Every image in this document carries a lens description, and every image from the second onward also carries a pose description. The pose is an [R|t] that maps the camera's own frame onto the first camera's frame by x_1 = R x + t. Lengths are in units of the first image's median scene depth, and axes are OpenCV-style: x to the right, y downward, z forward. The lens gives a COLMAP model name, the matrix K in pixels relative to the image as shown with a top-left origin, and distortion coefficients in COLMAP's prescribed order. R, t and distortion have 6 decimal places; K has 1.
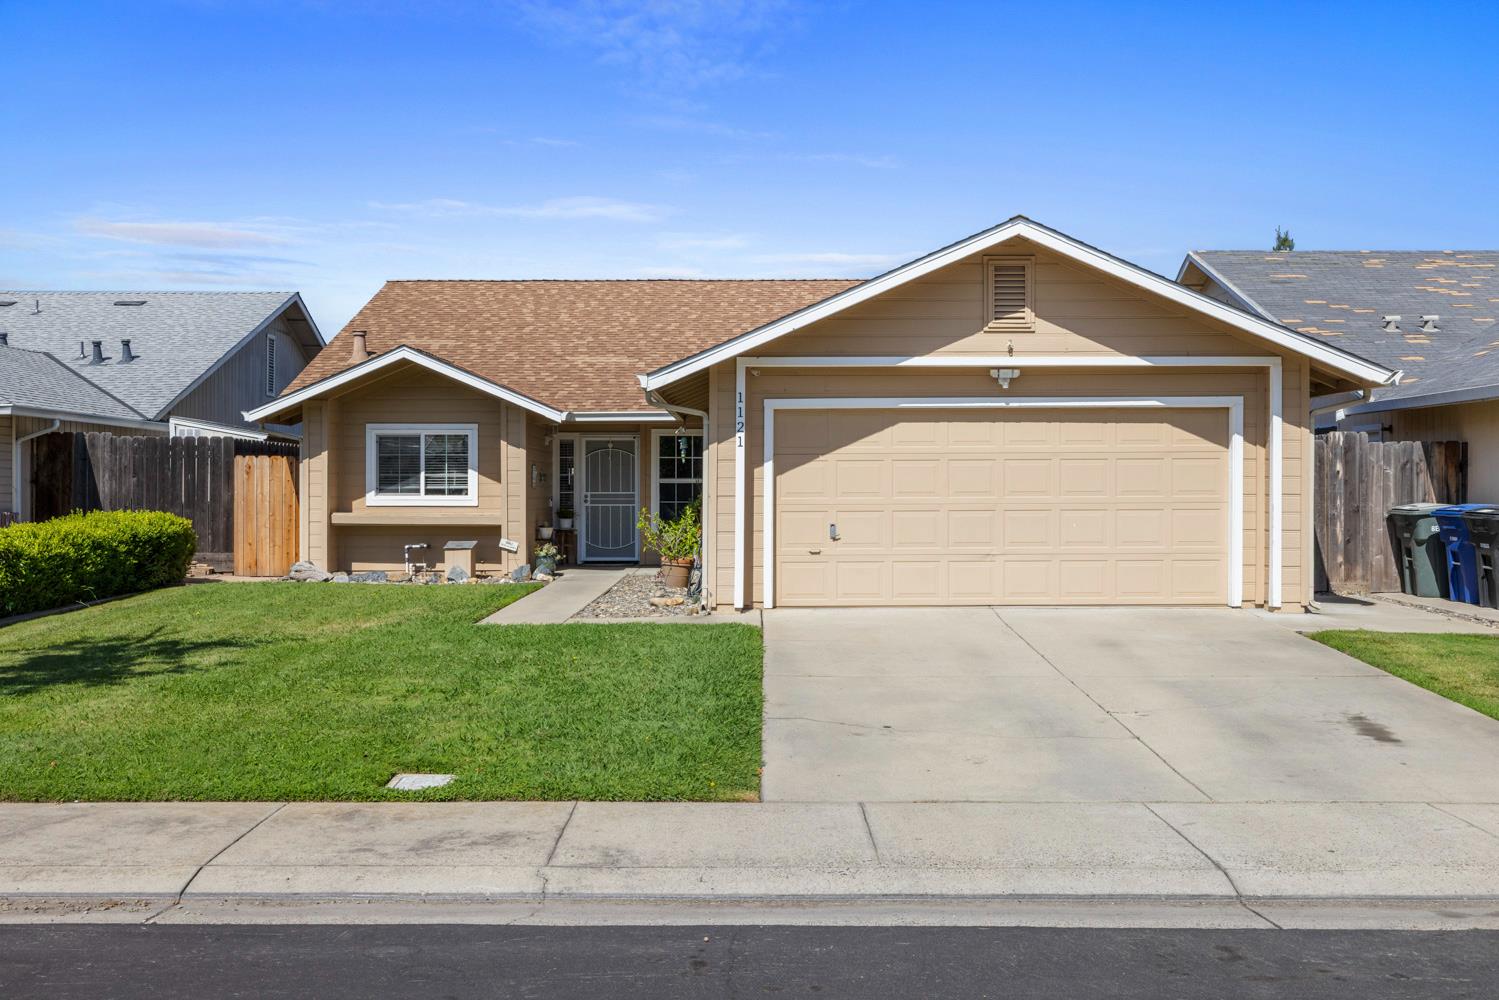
lens RADIAL K [[1428.1, 0, 747.8], [0, 1428.1, 504.4], [0, 0, 1]] dist [-0.006836, 0.000000]
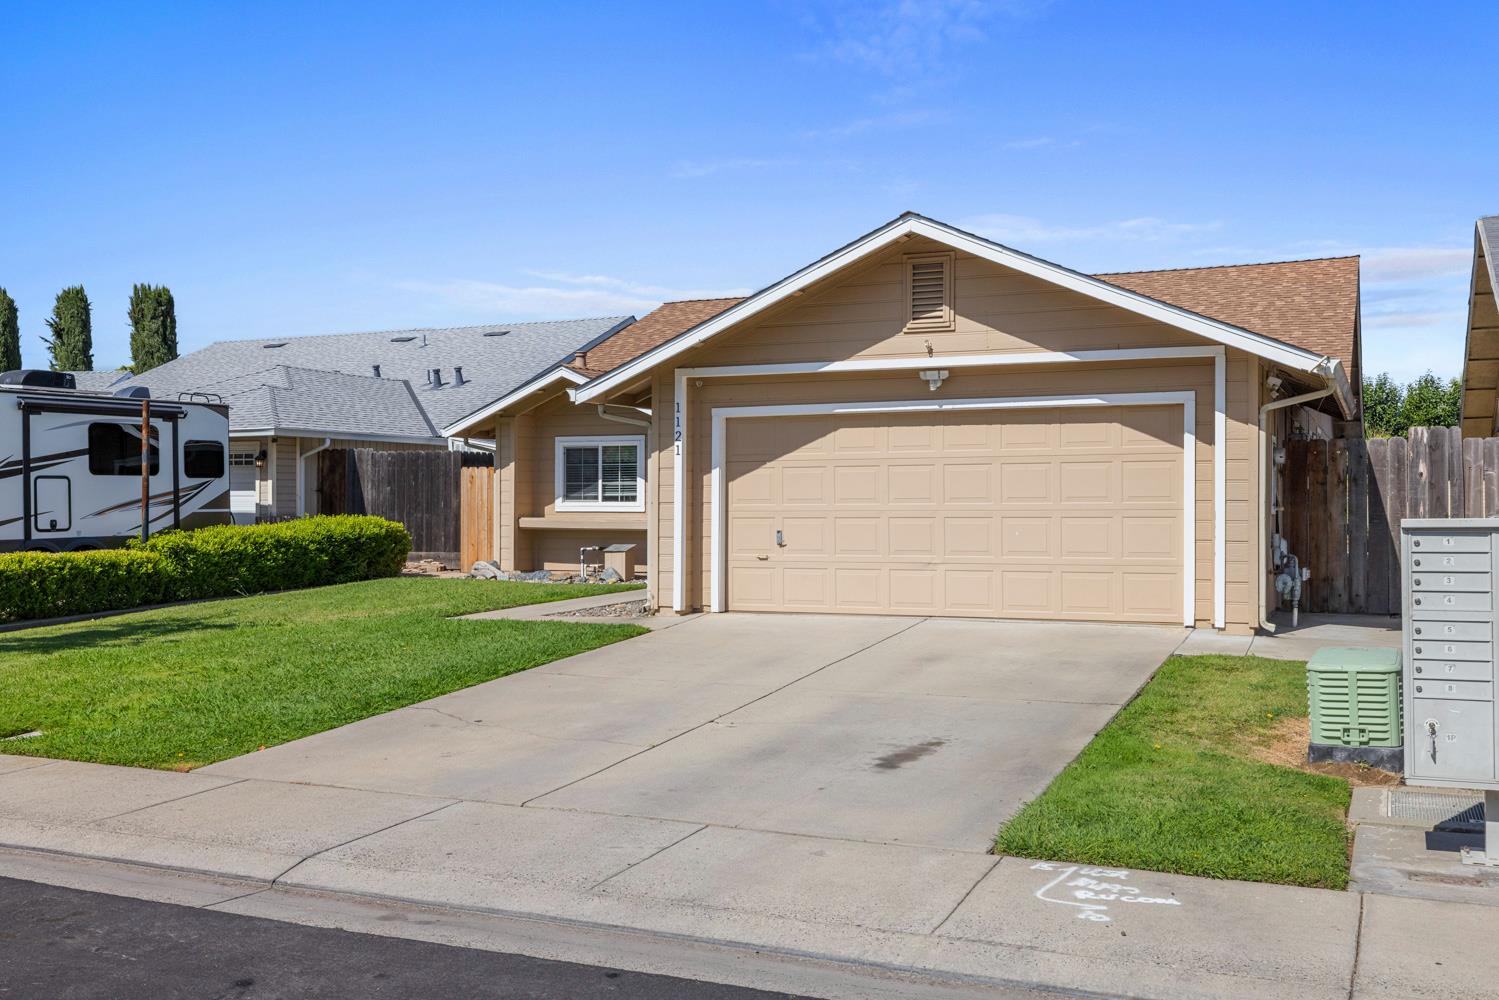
lens RADIAL K [[1428.1, 0, 746.5], [0, 1428.1, 492.5], [0, 0, 1]] dist [-0.006836, 0.000000]
pose [[0.916482, -0.003281, -0.400062, 0.406838], [-0.001666, 0.999926, -0.012018, -0.000726], [0.400072, 0.011681, 0.916409, 0.062663]]
